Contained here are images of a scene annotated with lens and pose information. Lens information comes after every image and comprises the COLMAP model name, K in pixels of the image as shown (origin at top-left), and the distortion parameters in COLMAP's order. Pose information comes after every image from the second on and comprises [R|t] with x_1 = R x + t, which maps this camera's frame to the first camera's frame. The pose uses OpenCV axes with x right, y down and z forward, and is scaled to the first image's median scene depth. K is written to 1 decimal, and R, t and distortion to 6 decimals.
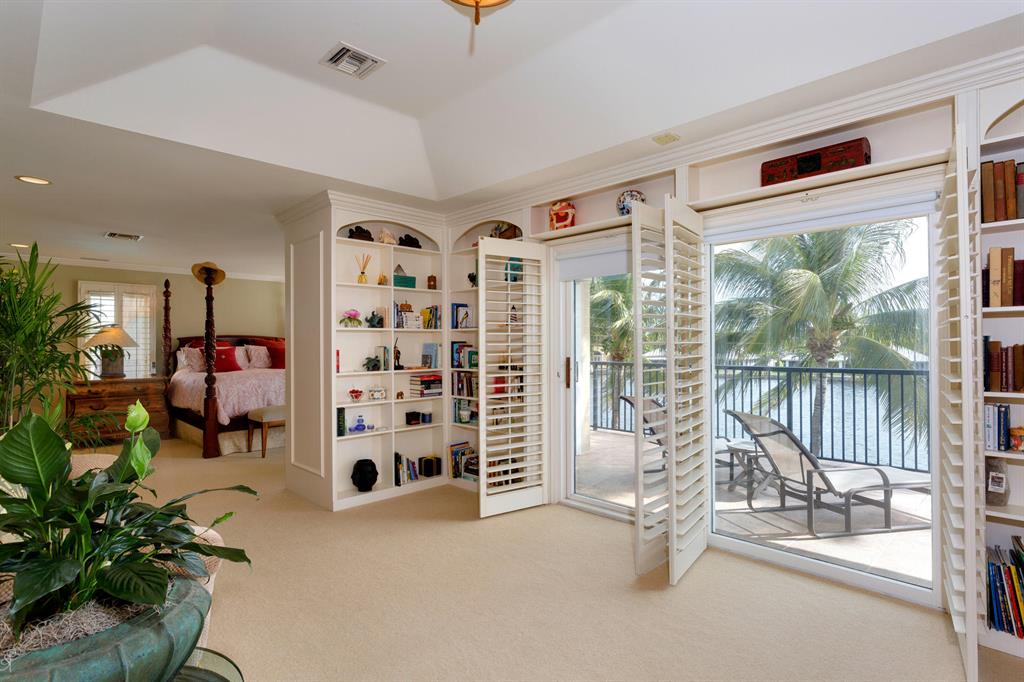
lens RADIAL K [[516.6, 0, 512.0], [0, 516.6, 341.0], [0, 0, 1]] dist [0.000282, 0.000078]
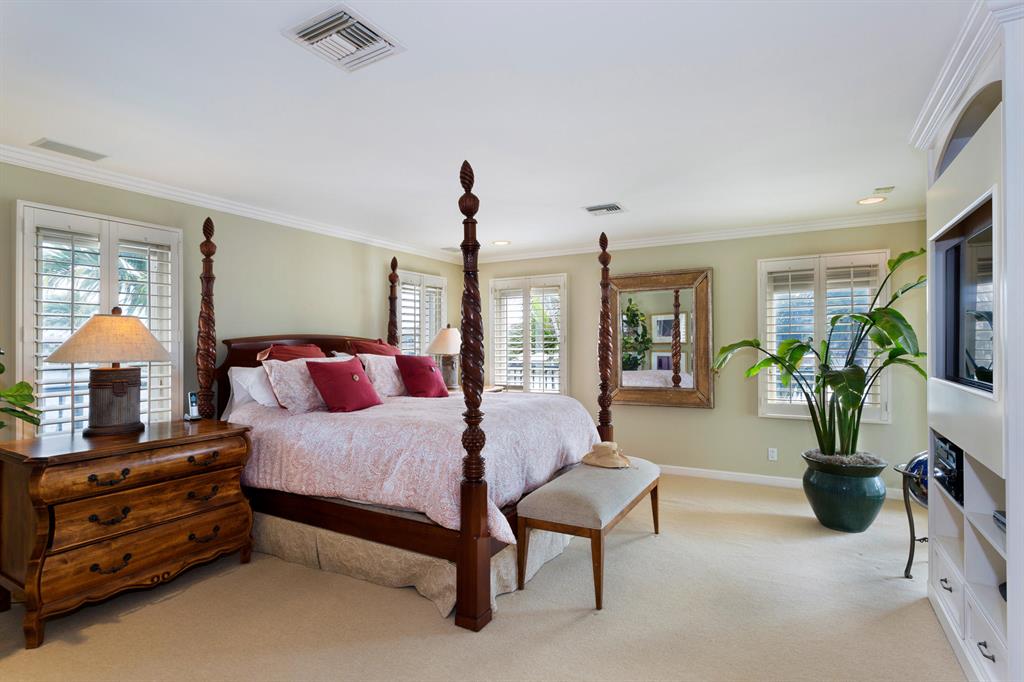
lens RADIAL K [[522.3, 0, 512.0], [0, 522.3, 341.0], [0, 0, 1]] dist [0.000726, -0.000041]
pose [[0.962874, -0.001032, 0.269948, -0.550773], [0.001677, 0.999996, -0.002159, -0.003931], [-0.269945, 0.002532, 0.962873, 0.477719]]
